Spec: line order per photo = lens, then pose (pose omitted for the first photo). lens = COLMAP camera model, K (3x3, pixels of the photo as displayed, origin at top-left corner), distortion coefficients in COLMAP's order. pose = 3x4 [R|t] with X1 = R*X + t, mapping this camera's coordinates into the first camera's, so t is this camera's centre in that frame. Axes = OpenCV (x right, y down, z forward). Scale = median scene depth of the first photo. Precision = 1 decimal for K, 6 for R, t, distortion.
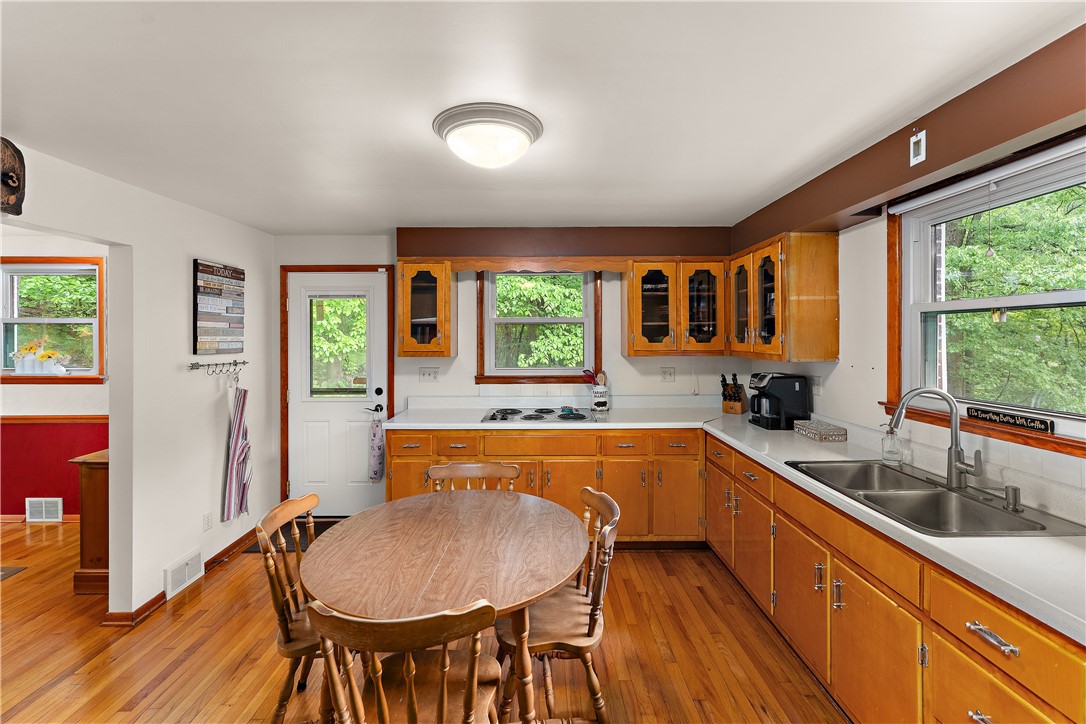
lens RADIAL K [[448.4, 0, 541.2], [0, 448.4, 336.4], [0, 0, 1]] dist [-0.000673, -0.000058]
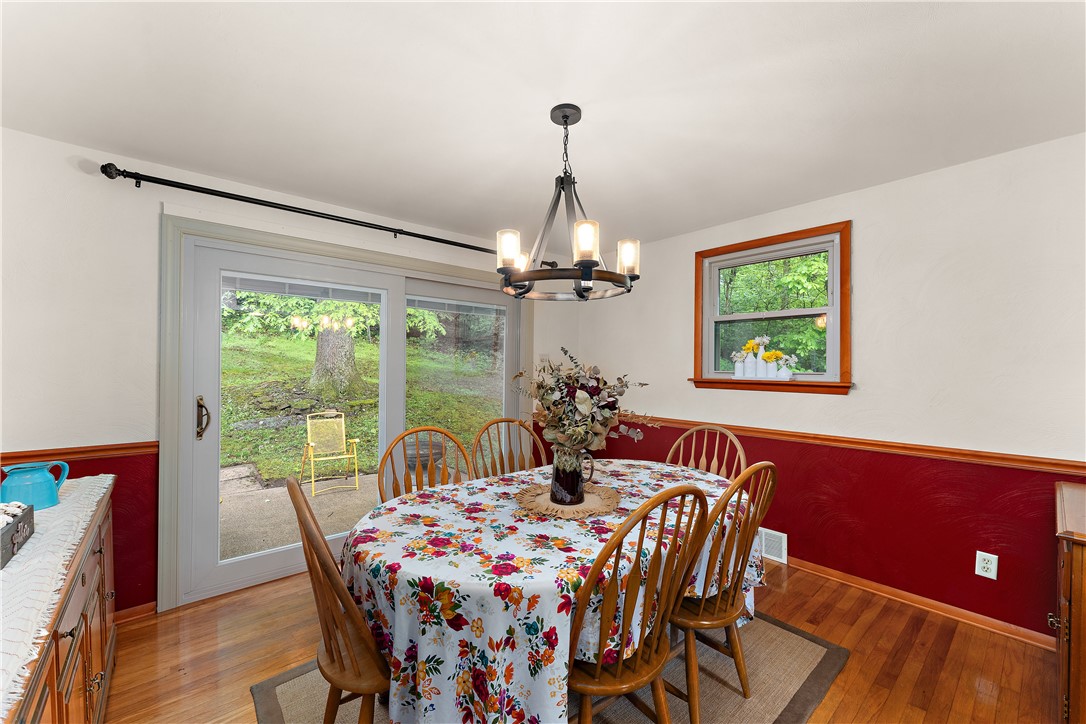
lens RADIAL K [[439.2, 0, 541.4], [0, 439.2, 364.0], [0, 0, 1]] dist [-0.000491, -0.000013]
pose [[0.649648, 0.000360, -0.760235, -0.949417], [-0.006723, 0.999964, -0.005272, 0.081253], [0.760206, 0.008536, 0.649626, 0.197489]]
